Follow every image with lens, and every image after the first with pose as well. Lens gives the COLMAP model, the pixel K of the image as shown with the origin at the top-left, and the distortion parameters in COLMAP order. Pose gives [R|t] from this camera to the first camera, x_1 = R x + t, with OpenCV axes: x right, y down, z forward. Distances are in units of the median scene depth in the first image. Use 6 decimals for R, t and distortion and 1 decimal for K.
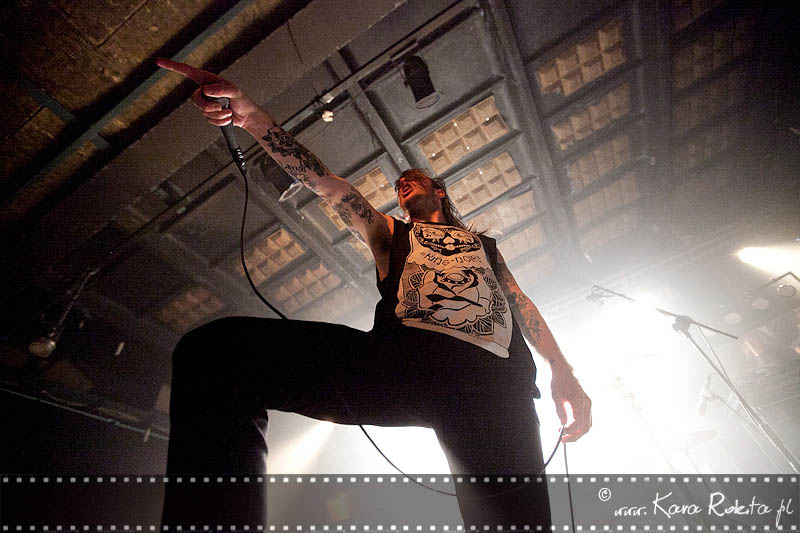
lens RADIAL K [[360.0, 0, 400.0], [0, 360.0, 266.5], [0, 0, 1]] dist [-0.023295, 0.000474]
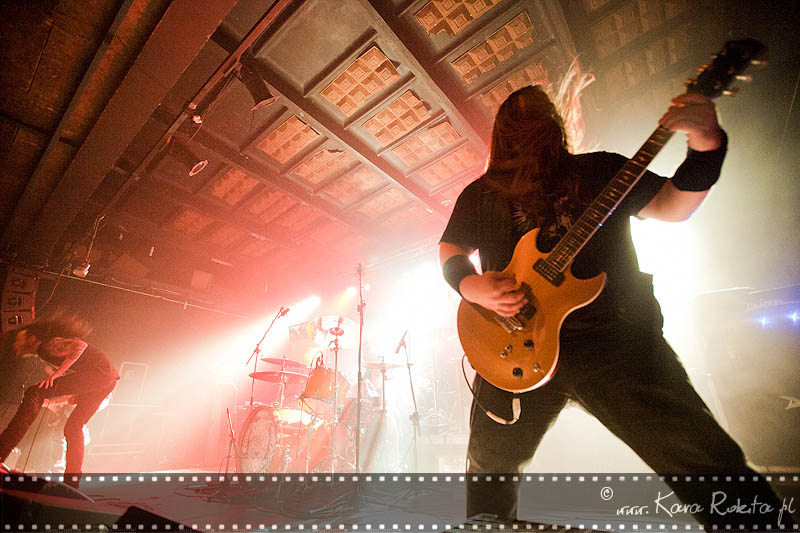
lens RADIAL K [[360.0, 0, 400.0], [0, 360.0, 266.5], [0, 0, 1]] dist [-0.023295, 0.000474]
pose [[0.981209, 0.051386, -0.185978, 0.521075], [0.024310, 0.923278, 0.383362, -0.262954], [0.191409, -0.380680, 0.904680, -0.160101]]
